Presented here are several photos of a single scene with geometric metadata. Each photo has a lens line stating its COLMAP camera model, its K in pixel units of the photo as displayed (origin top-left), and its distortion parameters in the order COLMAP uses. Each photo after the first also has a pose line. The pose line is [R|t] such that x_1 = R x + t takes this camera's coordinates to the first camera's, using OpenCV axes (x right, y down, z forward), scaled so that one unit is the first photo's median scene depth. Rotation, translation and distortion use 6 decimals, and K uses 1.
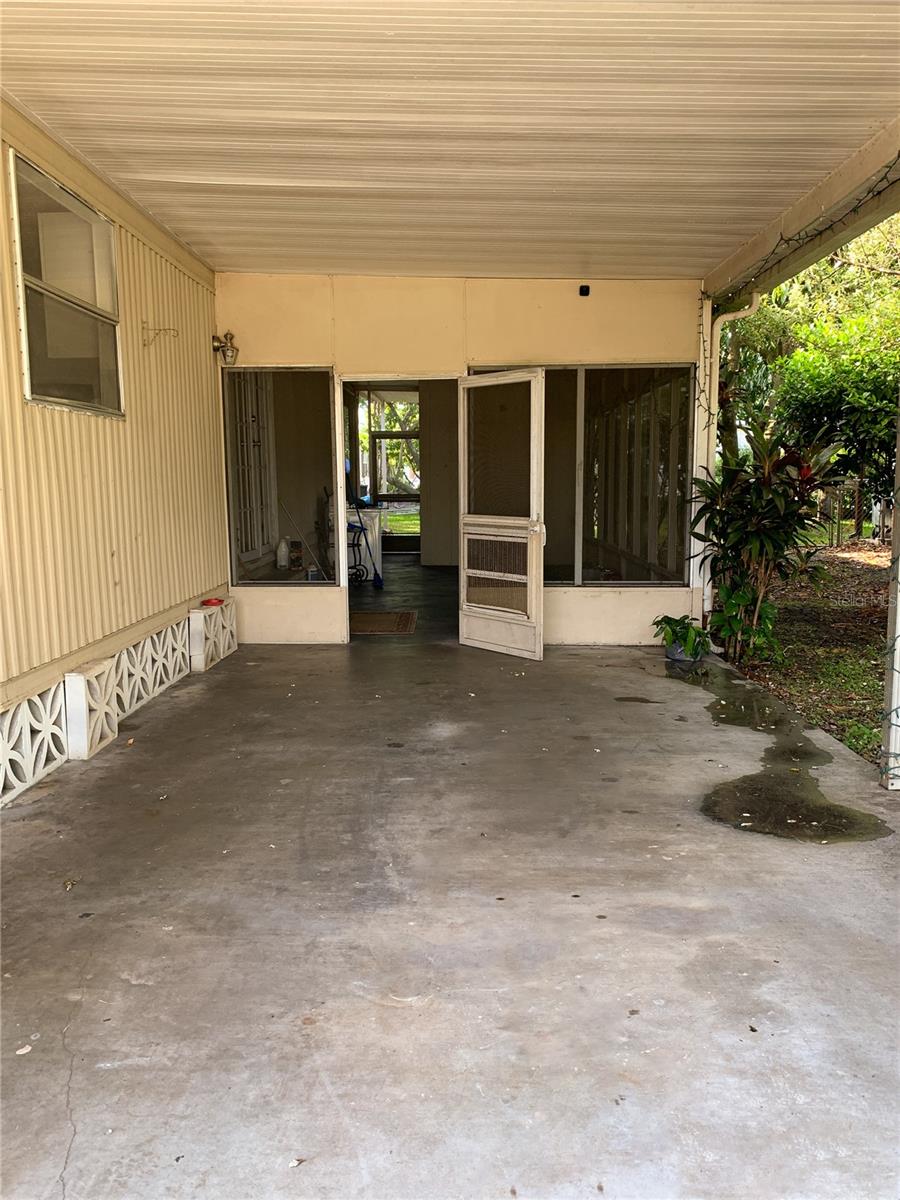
lens RADIAL K [[1045.1, 0, 450.0], [0, 1045.1, 600.0], [0, 0, 1]] dist [-0.016139, -0.012131]
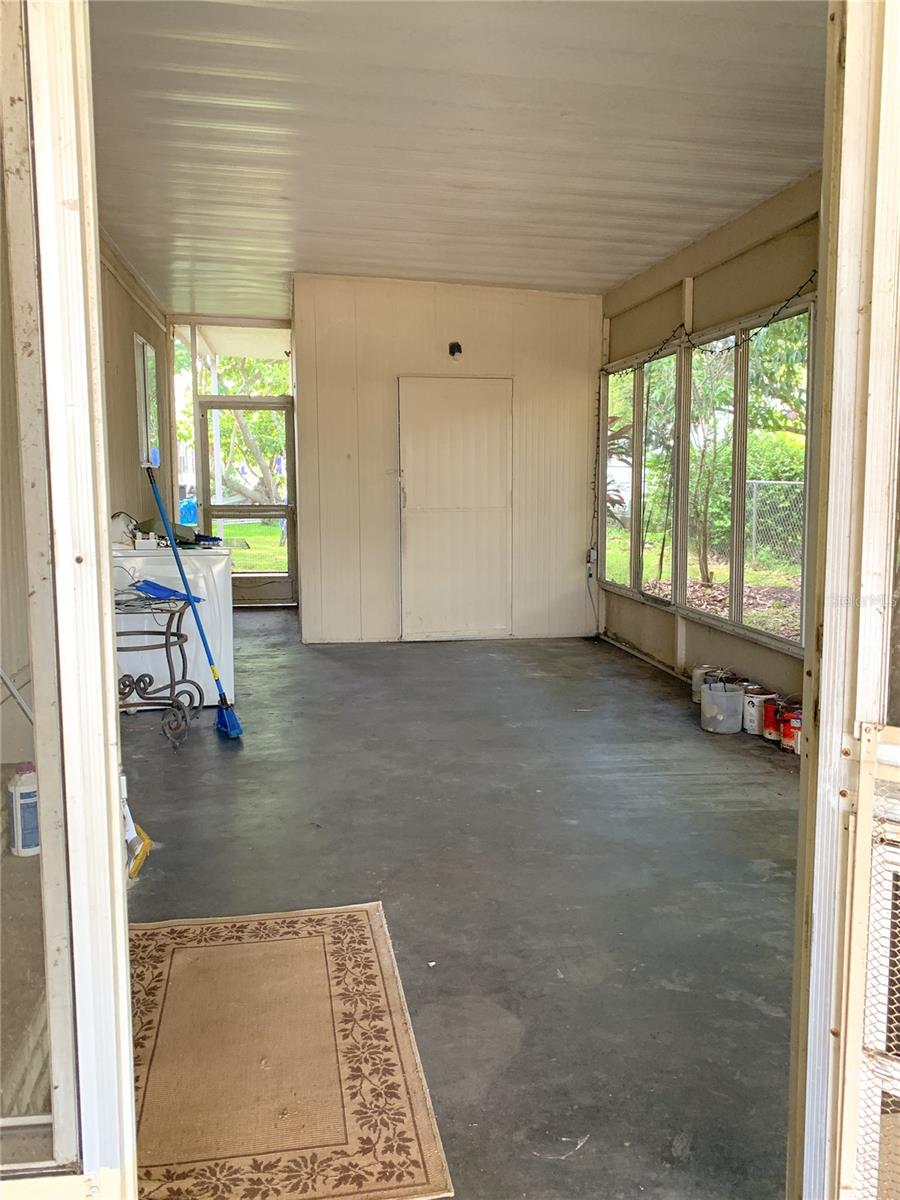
lens RADIAL K [[1045.1, 0, 450.0], [0, 1045.1, 600.0], [0, 0, 1]] dist [-0.016139, -0.012131]
pose [[0.985747, -0.022534, 0.166721, -0.040163], [0.021935, 0.999745, 0.005432, -0.054275], [-0.166800, -0.001698, 0.985989, 0.453225]]
